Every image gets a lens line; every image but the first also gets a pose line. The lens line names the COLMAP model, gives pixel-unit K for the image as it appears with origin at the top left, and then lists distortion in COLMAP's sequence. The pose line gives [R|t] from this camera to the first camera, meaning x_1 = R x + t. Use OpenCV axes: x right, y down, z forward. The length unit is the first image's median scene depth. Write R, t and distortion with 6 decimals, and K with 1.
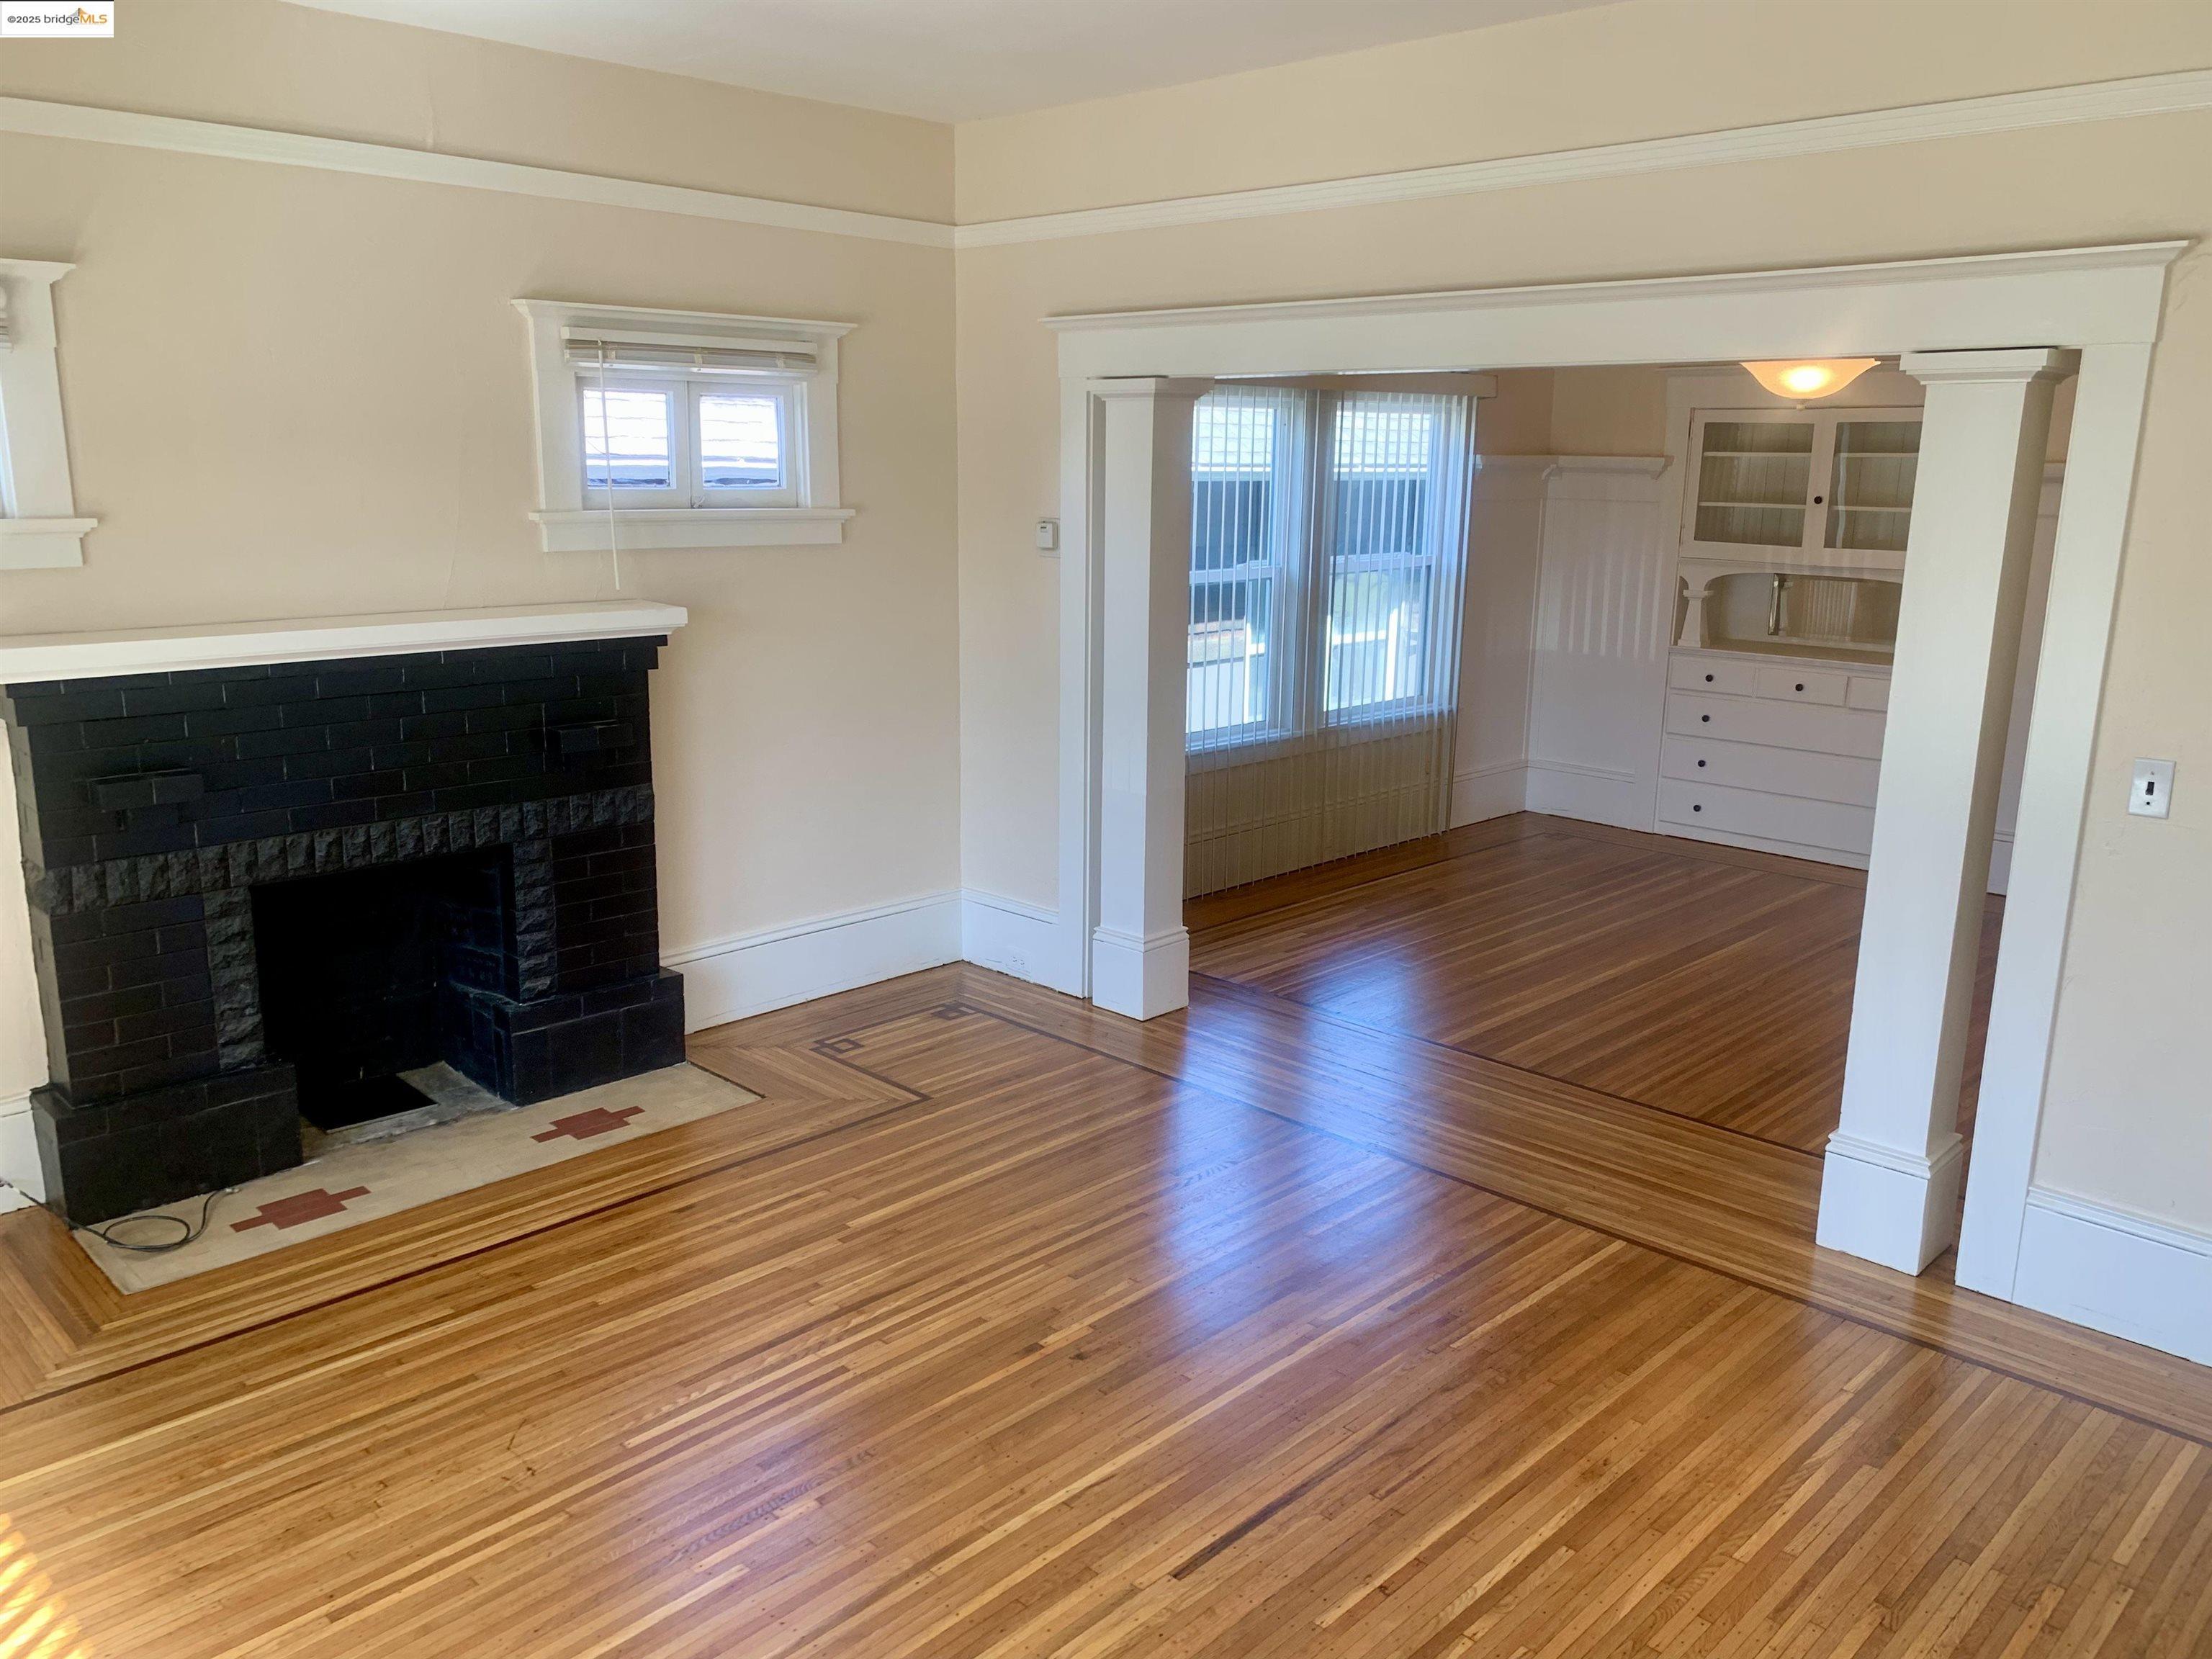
lens RADIAL K [[1677.2, 0, 1101.2], [0, 1677.2, 836.6], [0, 0, 1]] dist [0.112032, -0.229638]
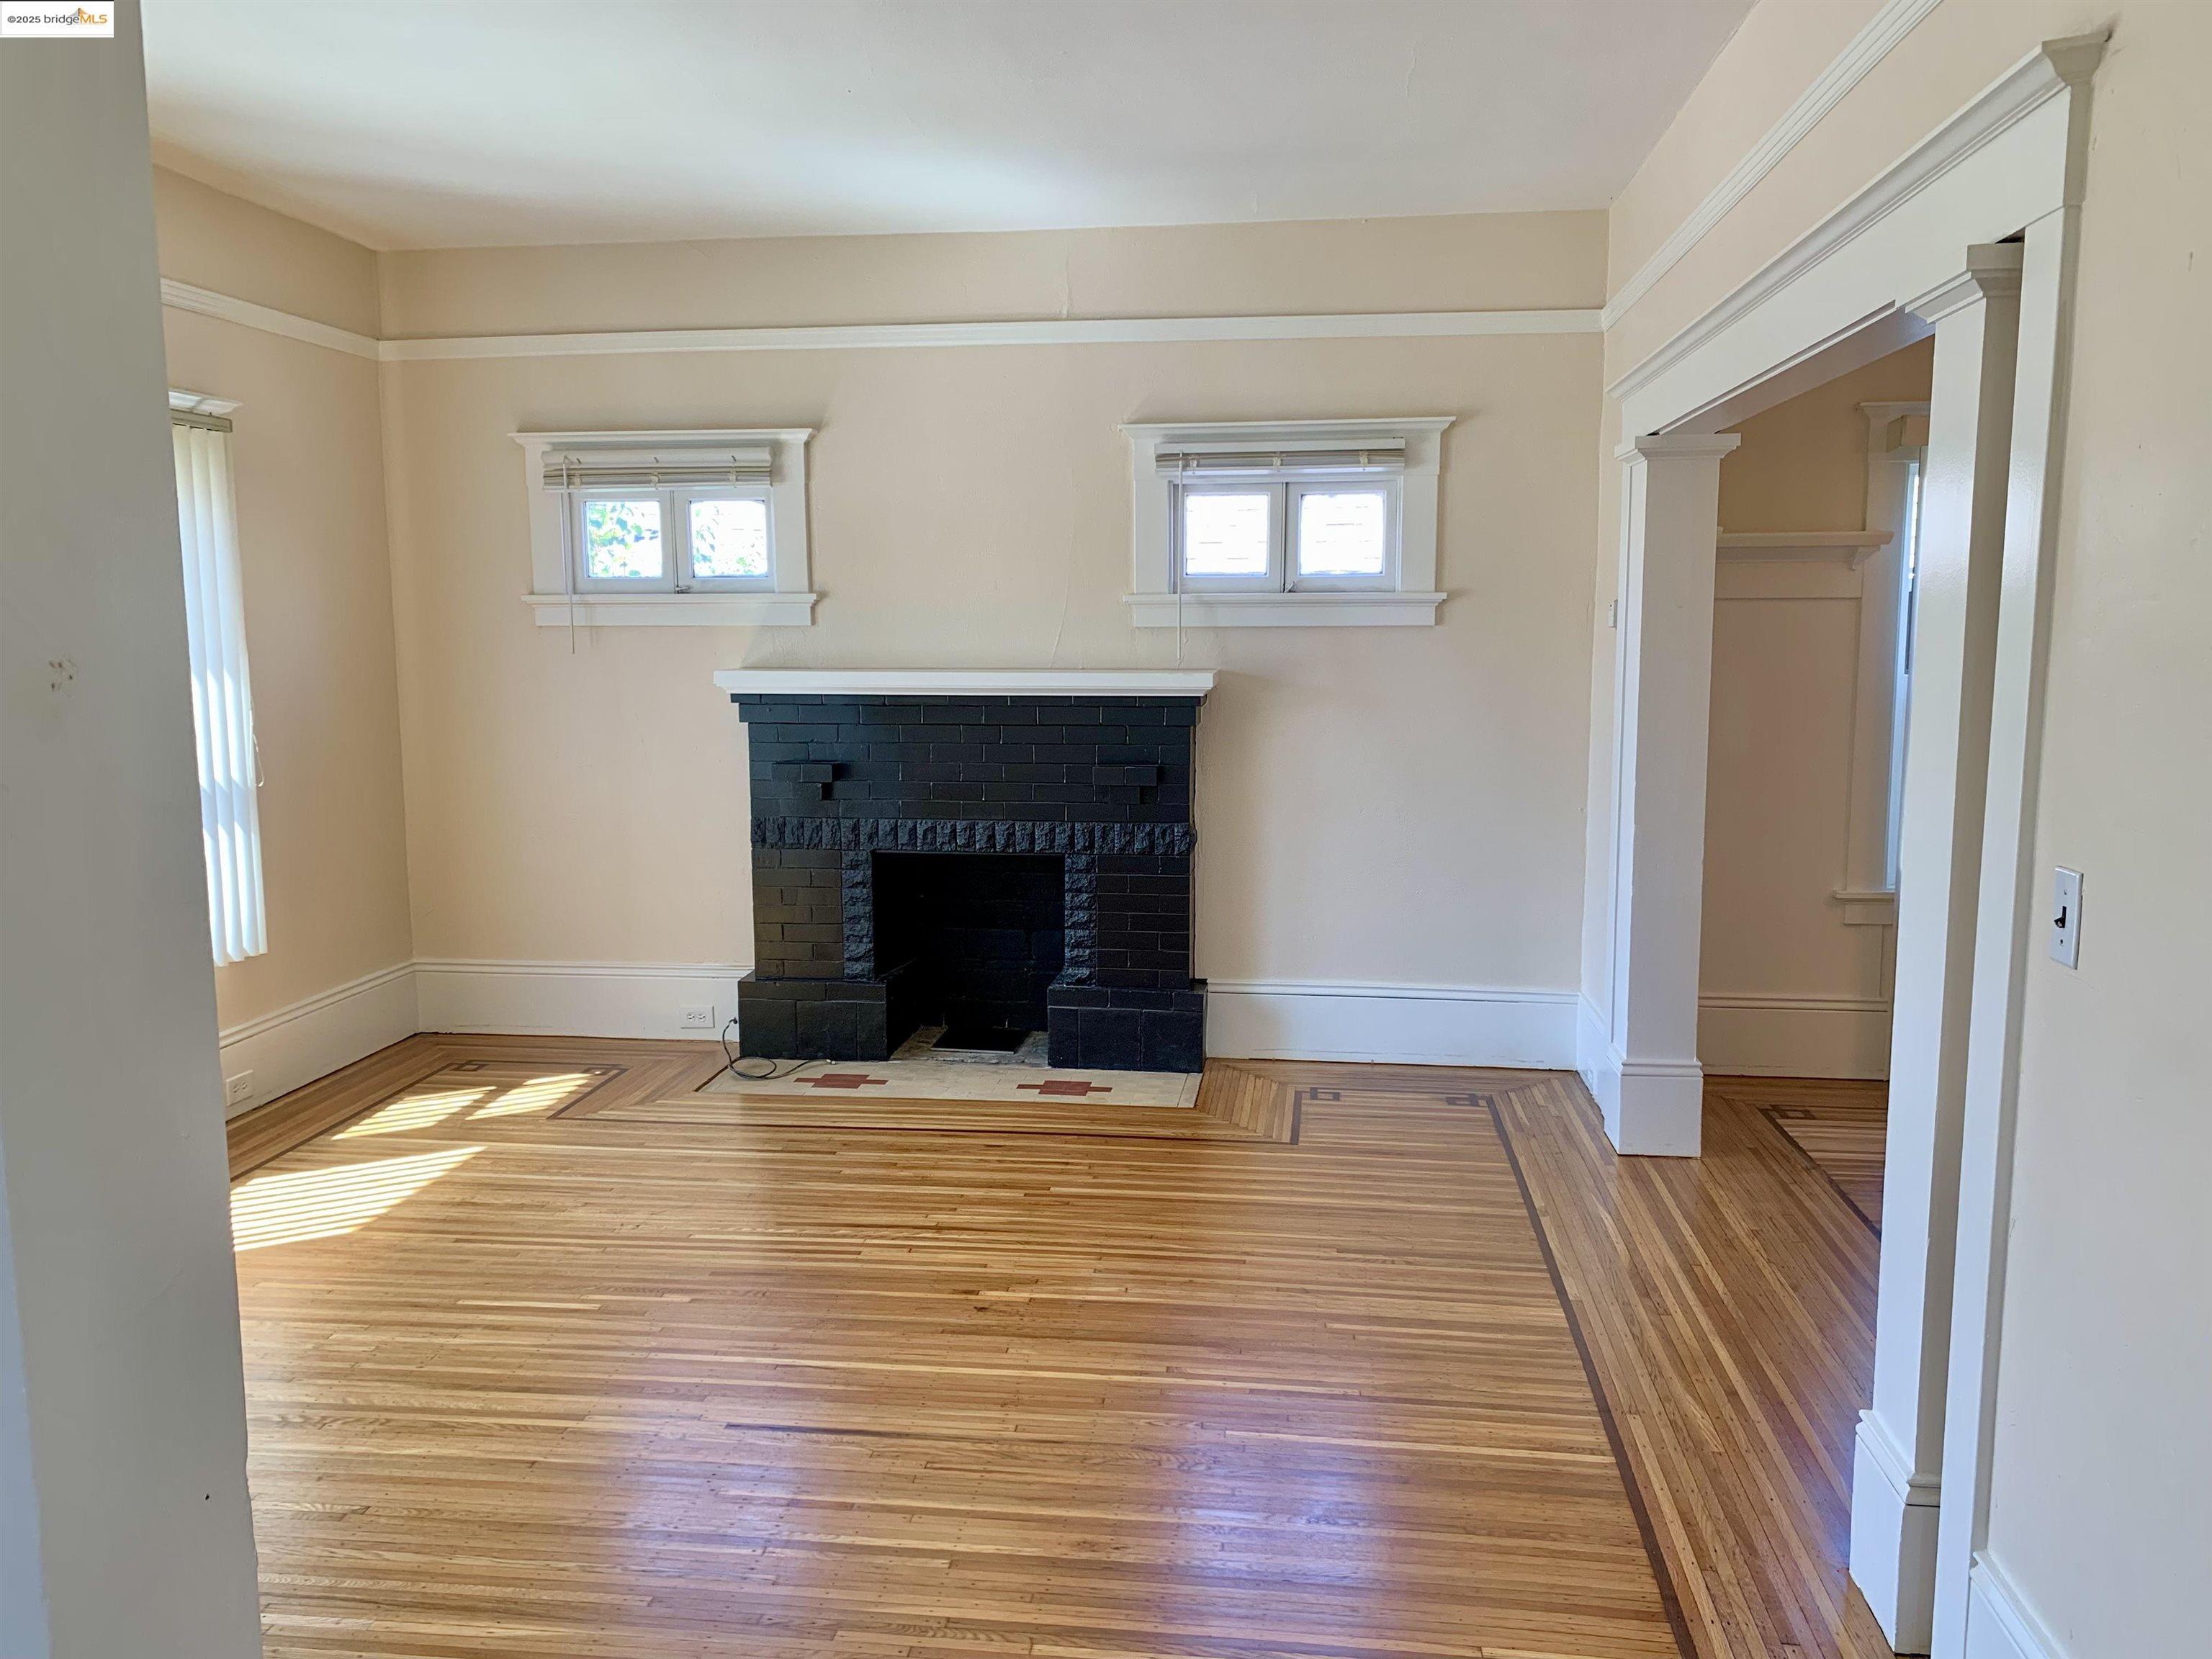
lens RADIAL K [[1677.2, 0, 1101.2], [0, 1677.2, 836.6], [0, 0, 1]] dist [0.112032, -0.229638]
pose [[0.607000, 0.090071, -0.789581, 0.640539], [-0.170751, 0.985133, -0.018889, 0.010359], [0.776141, 0.146287, 0.613356, 0.254601]]
